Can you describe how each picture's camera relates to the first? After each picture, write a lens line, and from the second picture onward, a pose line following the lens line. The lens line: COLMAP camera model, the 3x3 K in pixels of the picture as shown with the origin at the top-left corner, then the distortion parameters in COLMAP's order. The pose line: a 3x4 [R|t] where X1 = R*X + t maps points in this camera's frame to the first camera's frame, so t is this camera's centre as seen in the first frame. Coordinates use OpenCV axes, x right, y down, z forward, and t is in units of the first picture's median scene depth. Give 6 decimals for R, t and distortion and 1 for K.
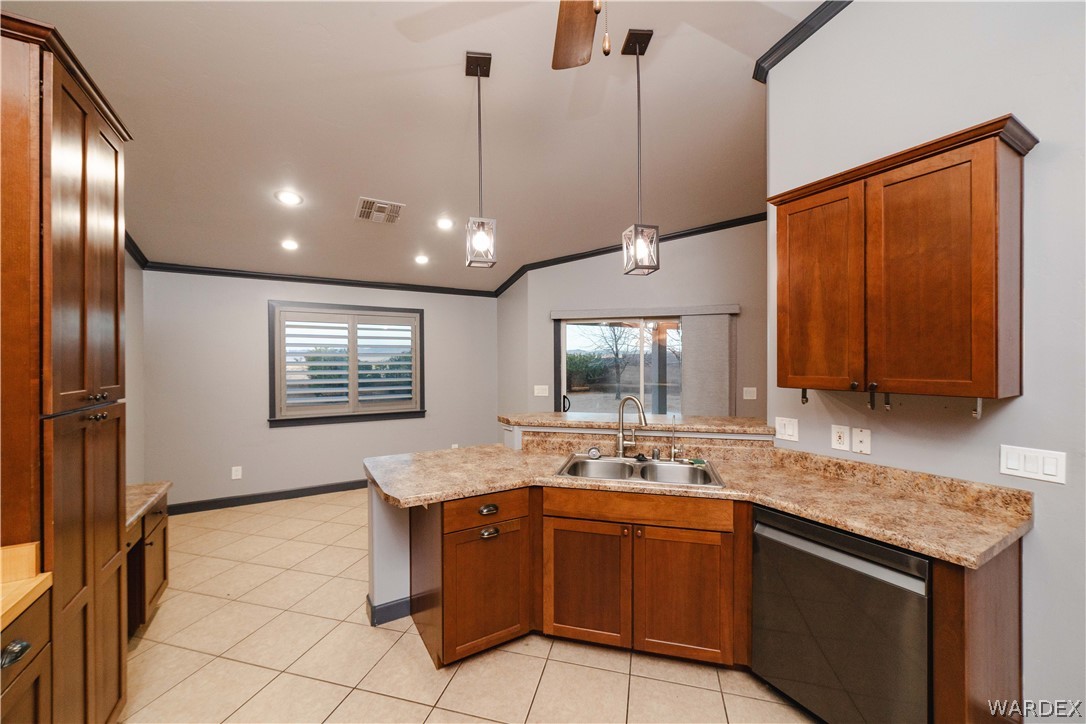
lens RADIAL K [[423.3, 0, 545.2], [0, 423.3, 362.1], [0, 0, 1]] dist [0.000594, 0.000029]
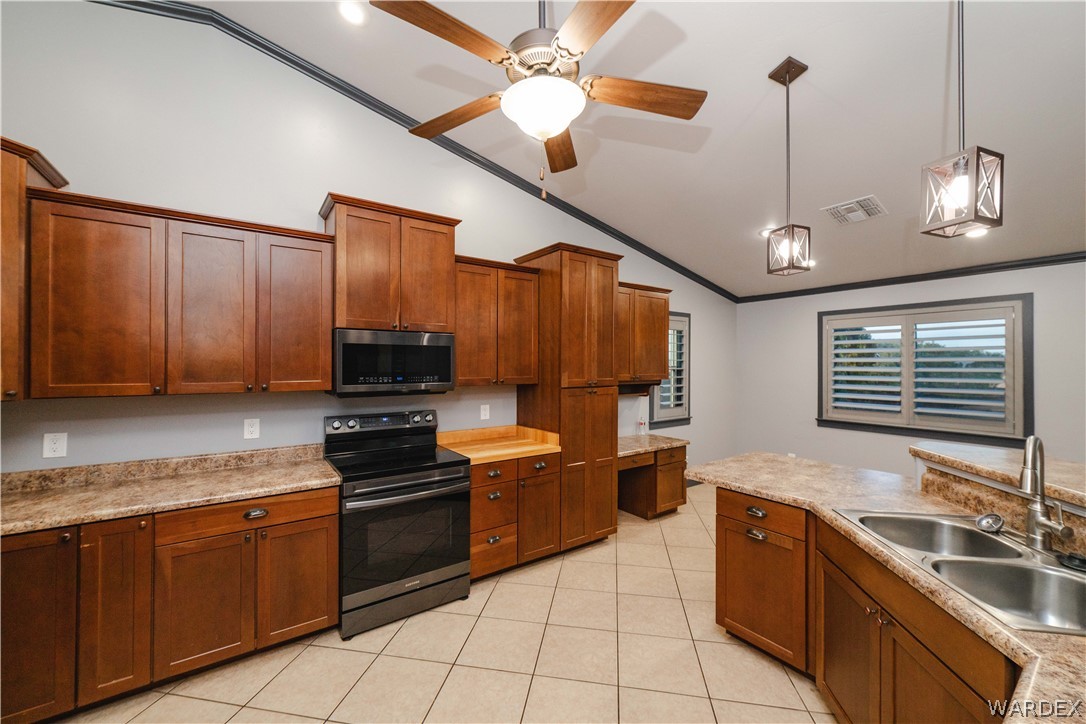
lens RADIAL K [[423.3, 0, 545.3], [0, 423.3, 362.1], [0, 0, 1]] dist [0.000594, 0.000029]
pose [[0.084112, -0.001287, -0.996455, 0.405052], [-0.004891, 0.999987, -0.001704, -0.007899], [0.996444, 0.005017, 0.084105, 0.184009]]
